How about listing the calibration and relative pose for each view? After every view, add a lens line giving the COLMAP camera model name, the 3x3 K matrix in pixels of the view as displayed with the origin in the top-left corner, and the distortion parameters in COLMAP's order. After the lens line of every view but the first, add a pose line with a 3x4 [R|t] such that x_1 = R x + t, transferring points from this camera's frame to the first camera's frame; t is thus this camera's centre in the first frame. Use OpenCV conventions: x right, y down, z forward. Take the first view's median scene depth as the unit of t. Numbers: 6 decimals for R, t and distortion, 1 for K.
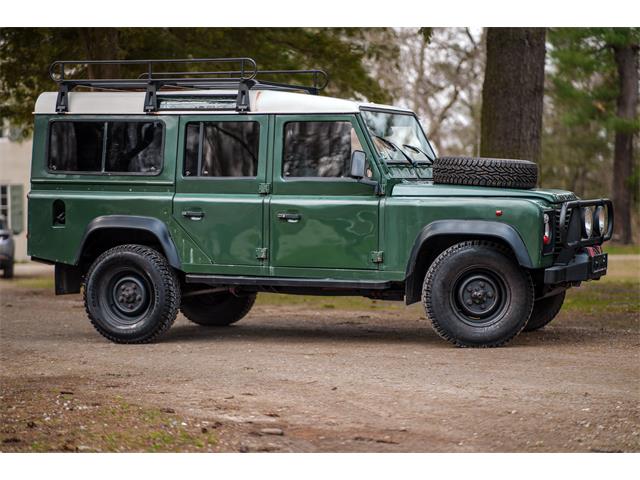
lens RADIAL K [[1516.5, 0, 320.3], [0, 1516.5, 237.9], [0, 0, 1]] dist [0.042321, 0.000000]
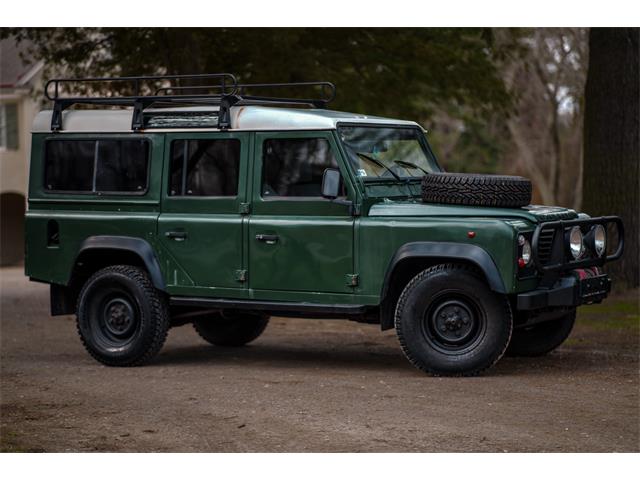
lens RADIAL K [[1516.5, 0, 322.5], [0, 1516.5, 239.2], [0, 0, 1]] dist [0.042321, 0.000000]
pose [[0.989163, -0.003276, -0.146785, 0.152869], [0.004021, 0.999981, 0.004776, -0.017115], [0.146767, -0.005315, 0.989157, 0.050010]]
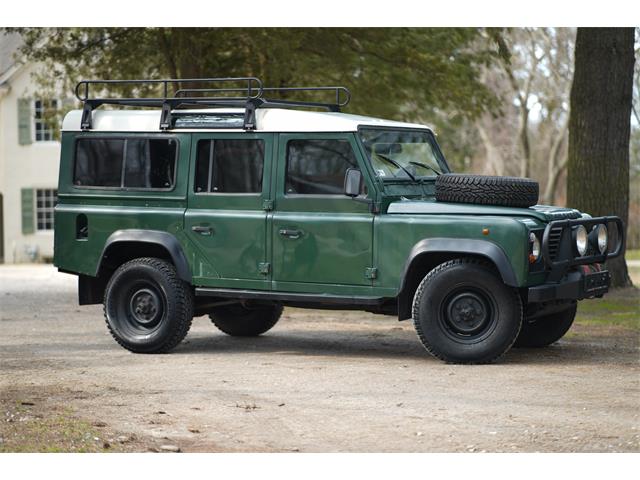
lens RADIAL K [[1516.5, 0, 321.5], [0, 1516.5, 237.3], [0, 0, 1]] dist [0.042321, 0.000000]
pose [[0.992490, 0.007625, -0.122086, 0.123249], [-0.007502, 0.999971, 0.001466, -0.012311], [0.122093, -0.000539, 0.992518, -0.014155]]
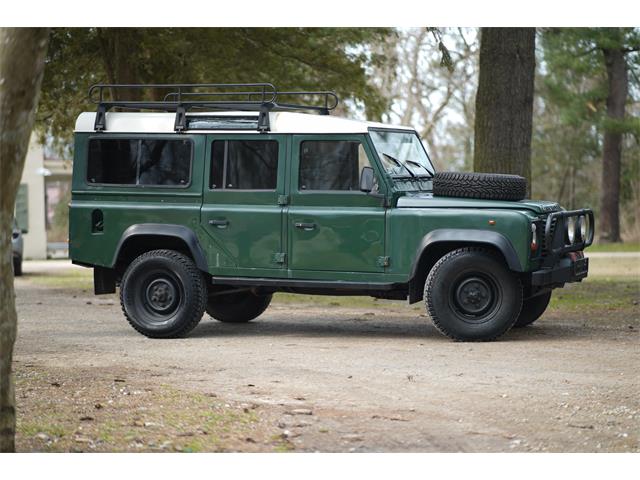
lens RADIAL K [[1516.5, 0, 319.4], [0, 1516.5, 240.5], [0, 0, 1]] dist [0.042321, 0.000000]
pose [[0.999989, 0.000313, 0.004643, -0.014895], [-0.000336, 0.999988, 0.004946, -0.008137], [-0.004641, -0.004947, 0.999977, -0.121046]]
